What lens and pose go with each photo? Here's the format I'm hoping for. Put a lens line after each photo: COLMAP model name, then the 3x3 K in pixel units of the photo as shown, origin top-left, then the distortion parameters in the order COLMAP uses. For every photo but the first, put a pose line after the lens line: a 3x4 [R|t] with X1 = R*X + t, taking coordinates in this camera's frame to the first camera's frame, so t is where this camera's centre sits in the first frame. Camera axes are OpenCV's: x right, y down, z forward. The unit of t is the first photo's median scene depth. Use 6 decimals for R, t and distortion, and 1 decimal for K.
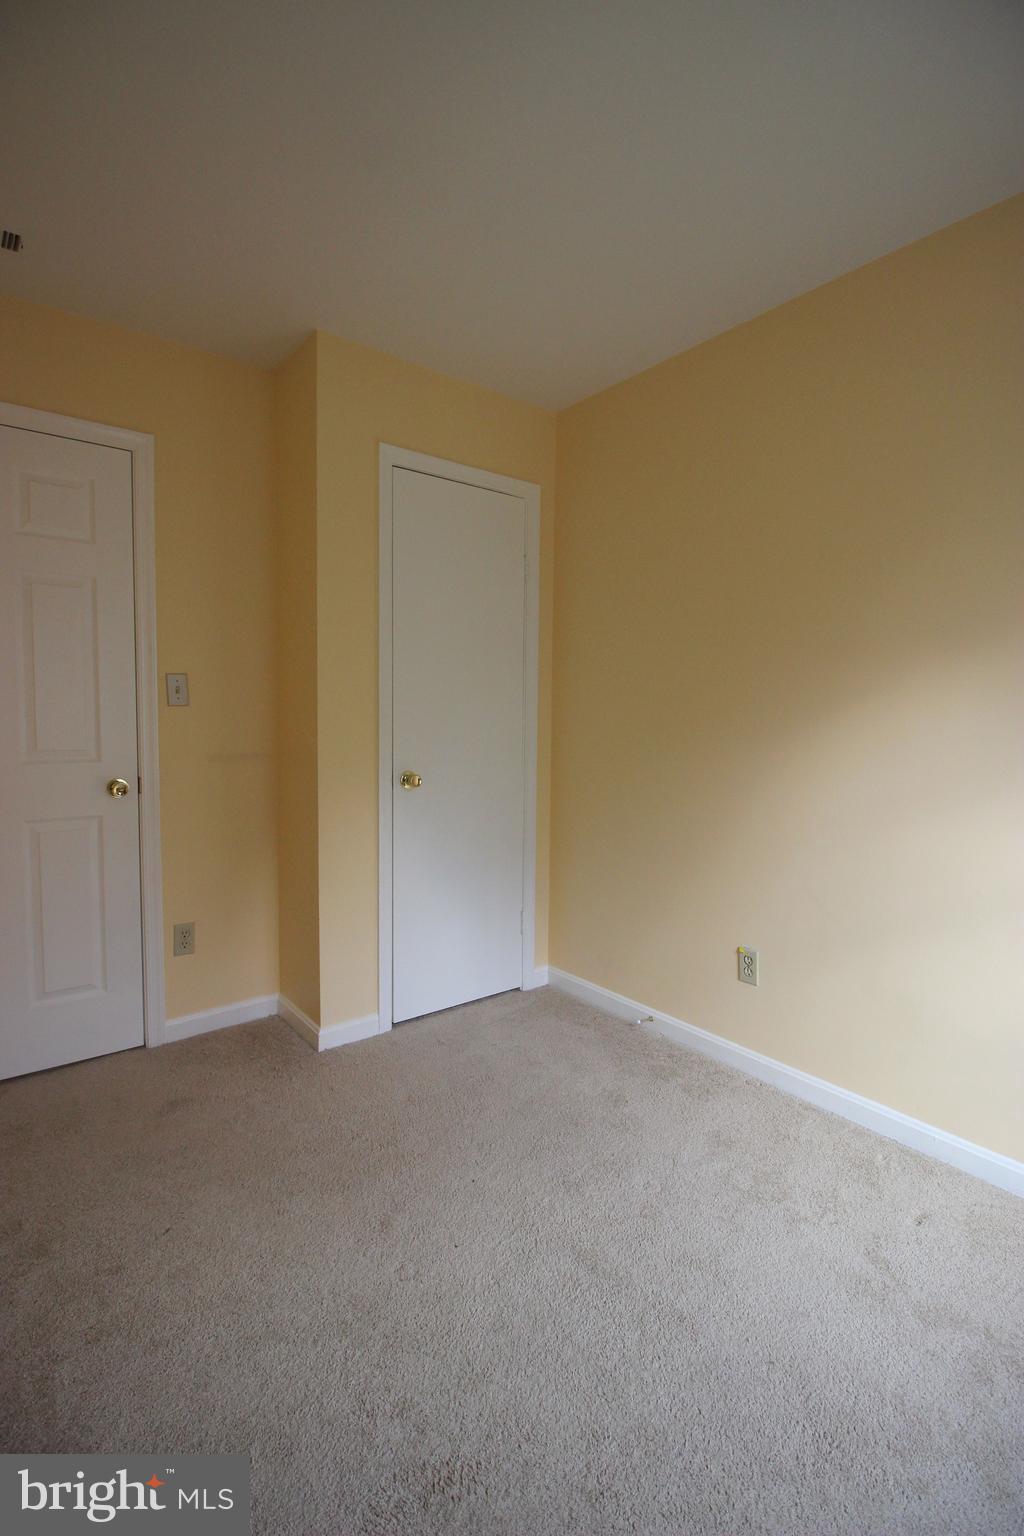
lens RADIAL K [[723.3, 0, 509.6], [0, 723.3, 761.2], [0, 0, 1]] dist [-0.002533, -0.001851]
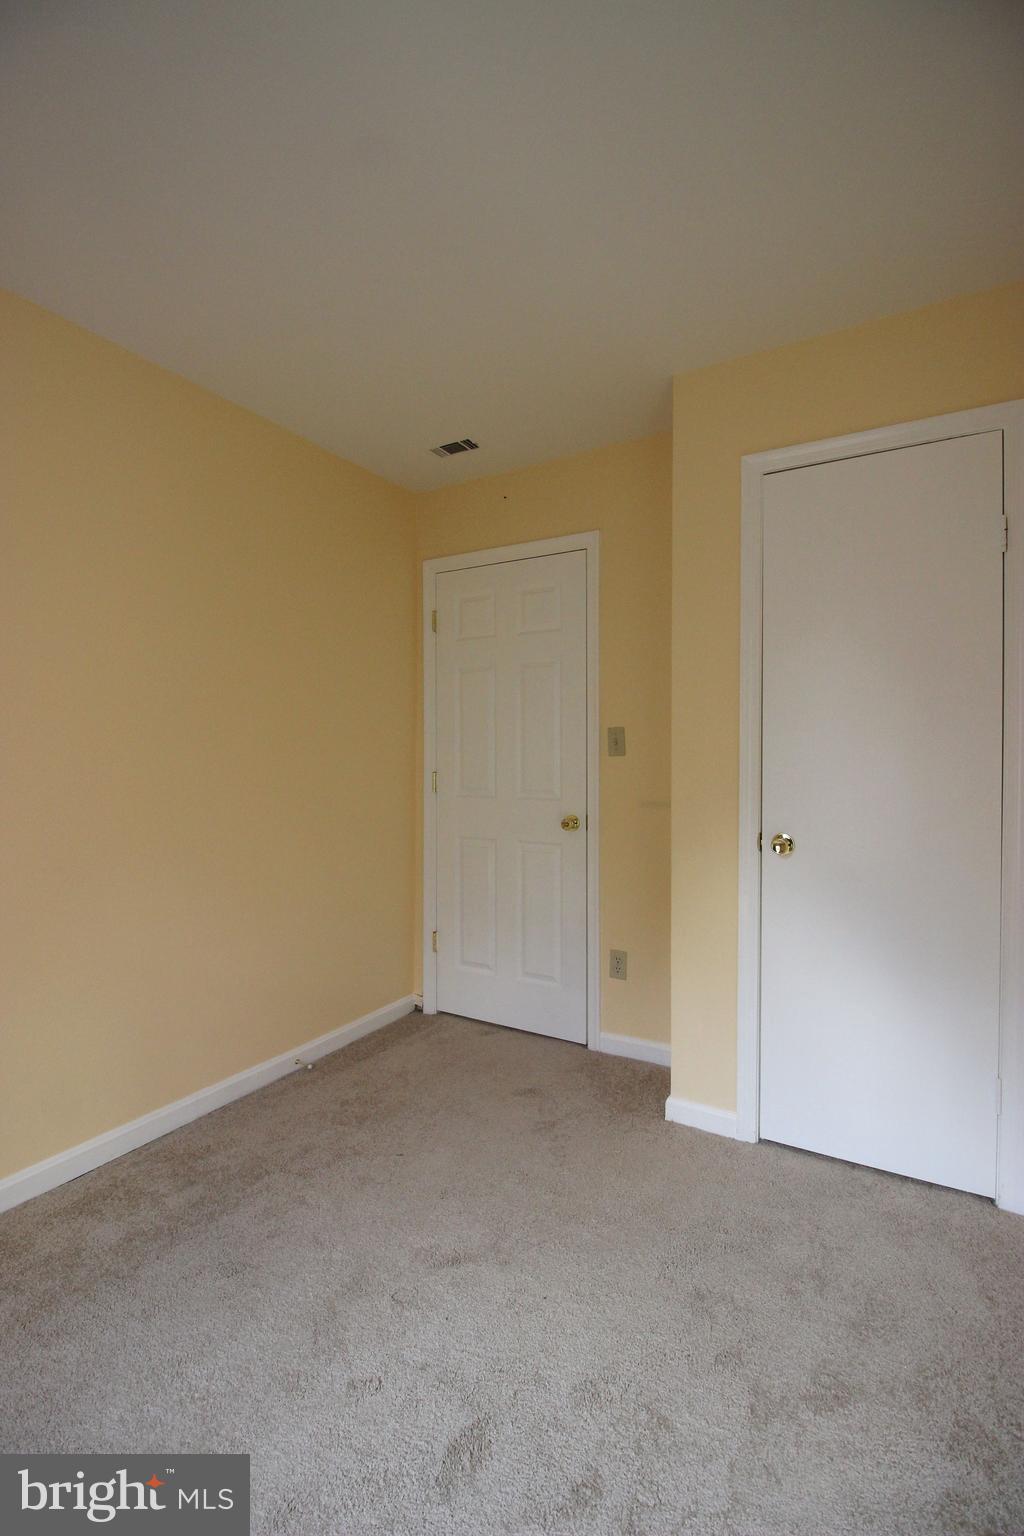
lens RADIAL K [[723.3, 0, 507.7], [0, 723.3, 767.1], [0, 0, 1]] dist [-0.002533, -0.001851]
pose [[0.335318, 0.004559, -0.942094, 0.553891], [-0.062358, 0.997903, -0.017366, -0.028766], [0.940039, 0.064570, 0.334899, 0.455979]]
